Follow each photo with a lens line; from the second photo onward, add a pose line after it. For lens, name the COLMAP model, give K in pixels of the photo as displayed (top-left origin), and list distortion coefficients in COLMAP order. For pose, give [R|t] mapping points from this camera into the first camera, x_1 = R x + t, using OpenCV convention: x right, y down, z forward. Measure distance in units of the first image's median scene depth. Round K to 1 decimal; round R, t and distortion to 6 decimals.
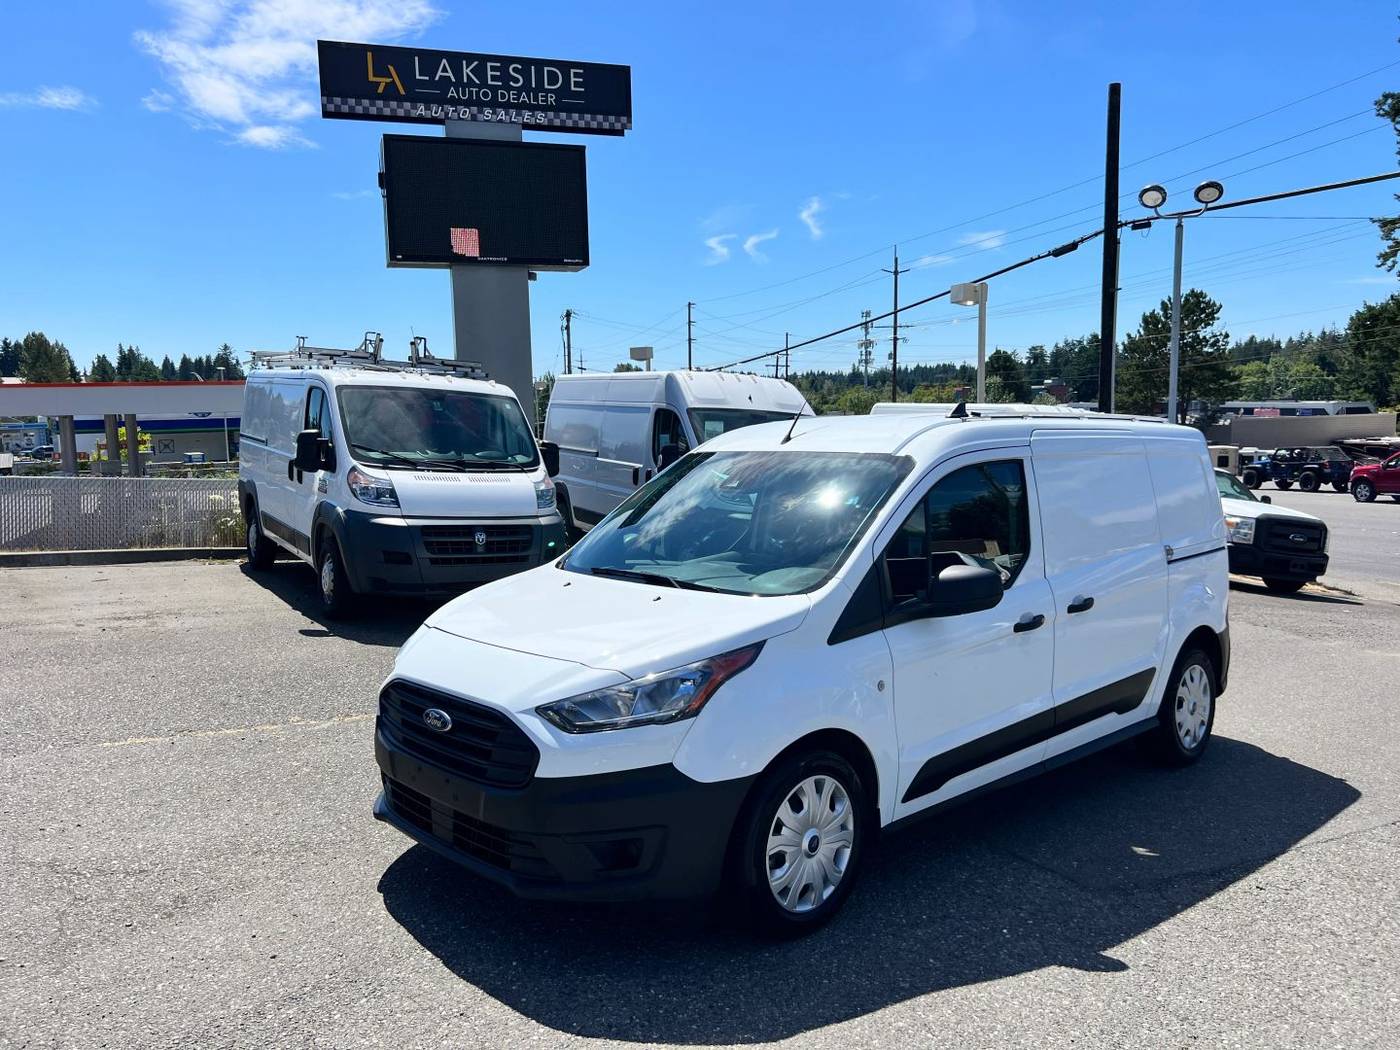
lens RADIAL K [[1064.3, 0, 692.0], [0, 1064.3, 517.0], [0, 0, 1]] dist [0.039798, -0.036441]
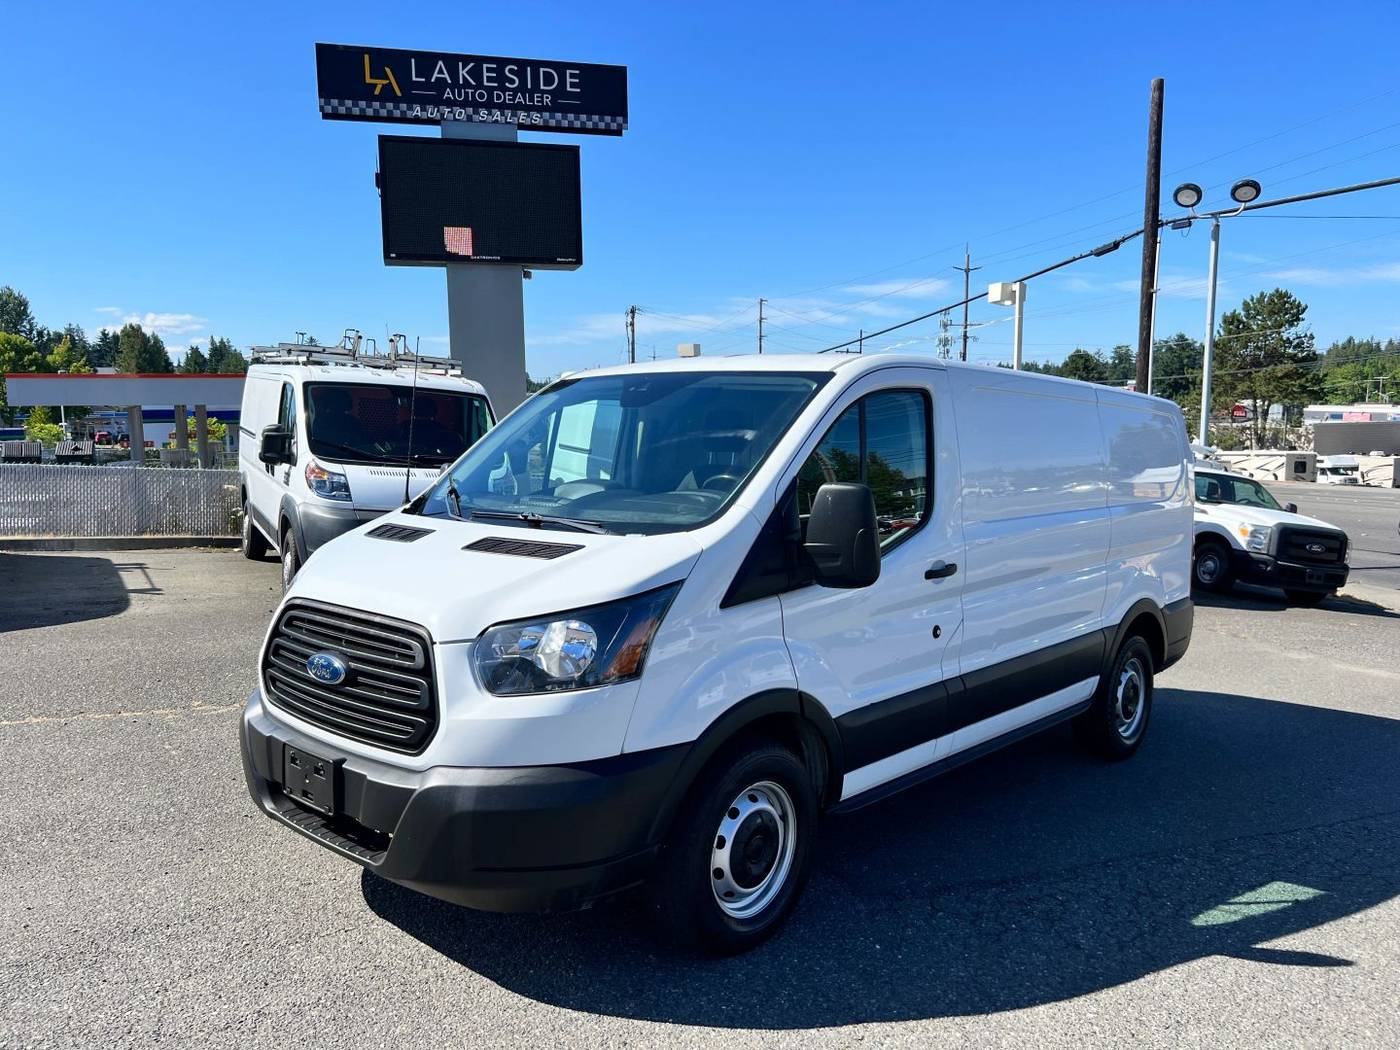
lens RADIAL K [[1064.3, 0, 705.8], [0, 1064.3, 520.7], [0, 0, 1]] dist [0.039798, -0.036441]
pose [[0.998140, 0.018827, -0.057990, 0.084871], [-0.018437, 0.999804, 0.007249, -0.002677], [0.058115, -0.006167, 0.998291, -0.003949]]
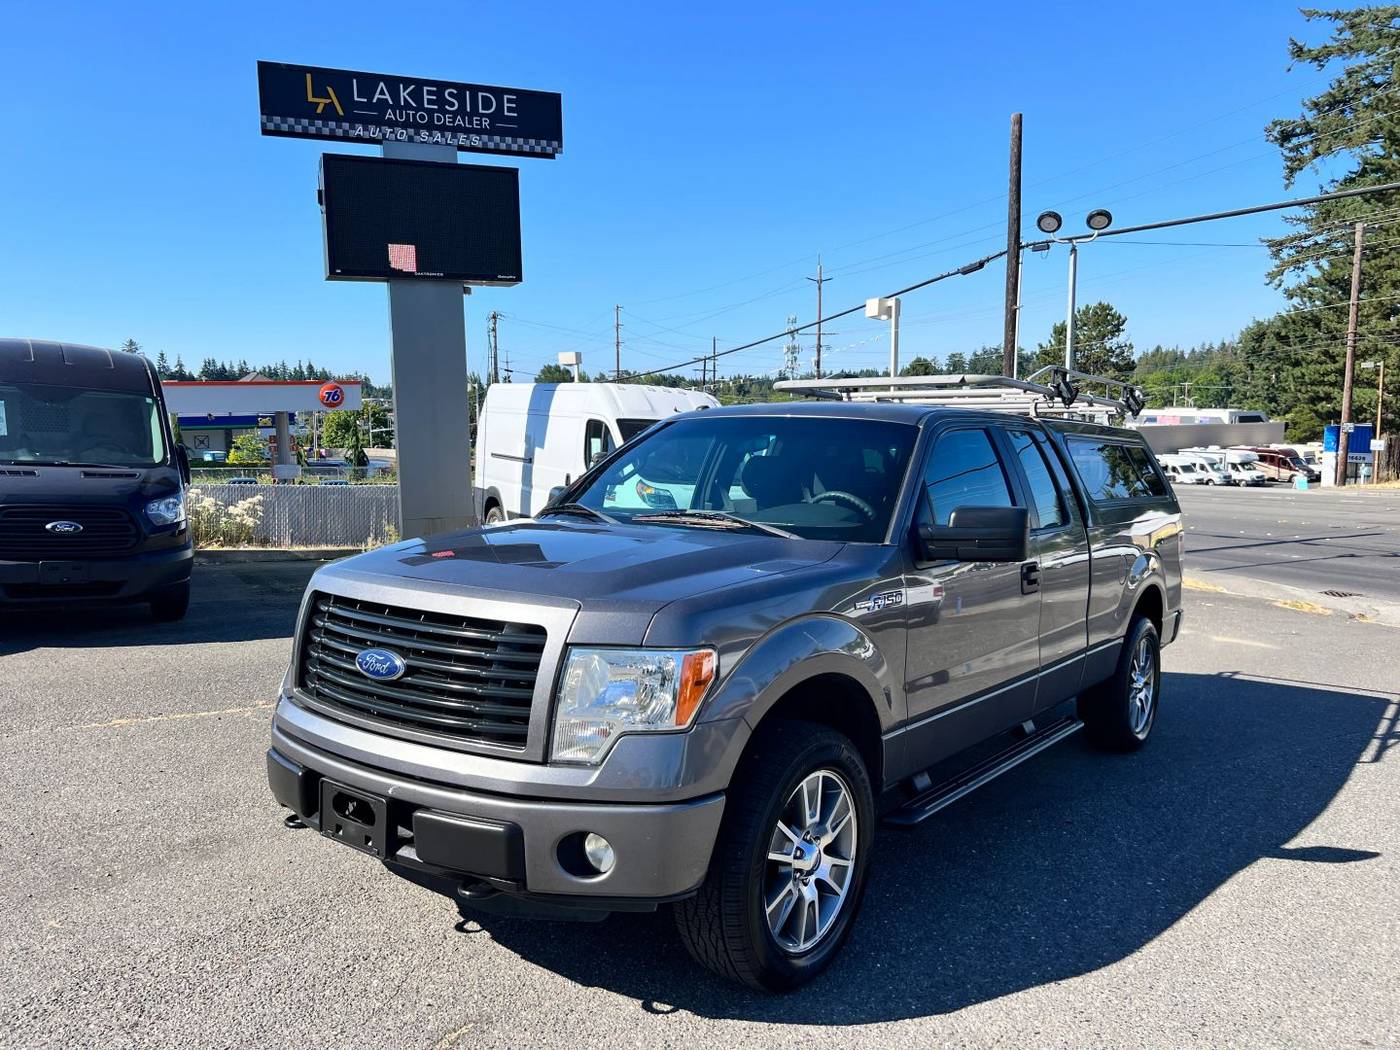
lens RADIAL K [[1064.3, 0, 707.2], [0, 1064.3, 526.9], [0, 0, 1]] dist [0.039798, -0.036441]
pose [[0.996635, -0.000507, 0.081962, -0.000869], [-0.000036, 0.999978, 0.006626, -0.000615], [-0.081963, -0.006607, 0.996613, -0.068946]]
